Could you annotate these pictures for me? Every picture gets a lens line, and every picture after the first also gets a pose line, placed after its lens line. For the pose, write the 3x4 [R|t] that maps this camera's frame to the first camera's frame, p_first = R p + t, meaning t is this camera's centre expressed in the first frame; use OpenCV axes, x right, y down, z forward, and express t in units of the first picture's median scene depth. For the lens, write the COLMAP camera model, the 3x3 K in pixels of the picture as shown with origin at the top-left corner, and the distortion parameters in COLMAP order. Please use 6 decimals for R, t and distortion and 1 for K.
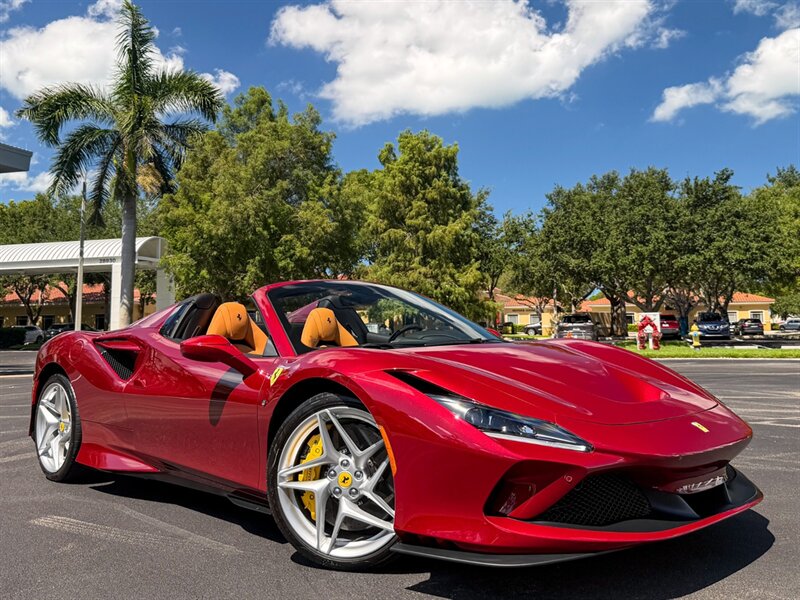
lens RADIAL K [[777.7, 0, 392.3], [0, 777.7, 262.5], [0, 0, 1]] dist [0.059205, 0.000000]
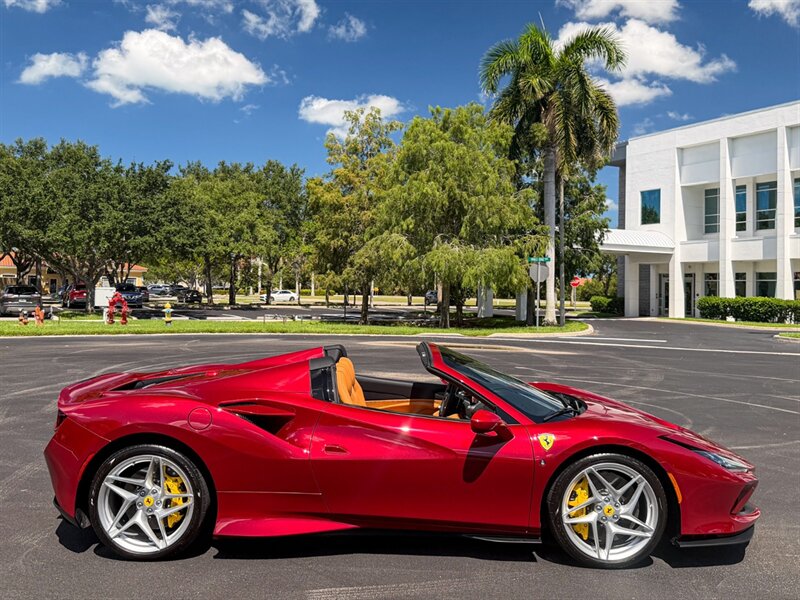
lens RADIAL K [[717.2, 0, 399.2], [0, 717.2, 276.9], [0, 0, 1]] dist [0.068563, -0.023111]
pose [[0.689157, 0.039055, 0.723559, -0.524577], [-0.088184, 0.995645, 0.030250, -0.070998], [-0.719226, -0.084653, 0.689600, 0.128002]]
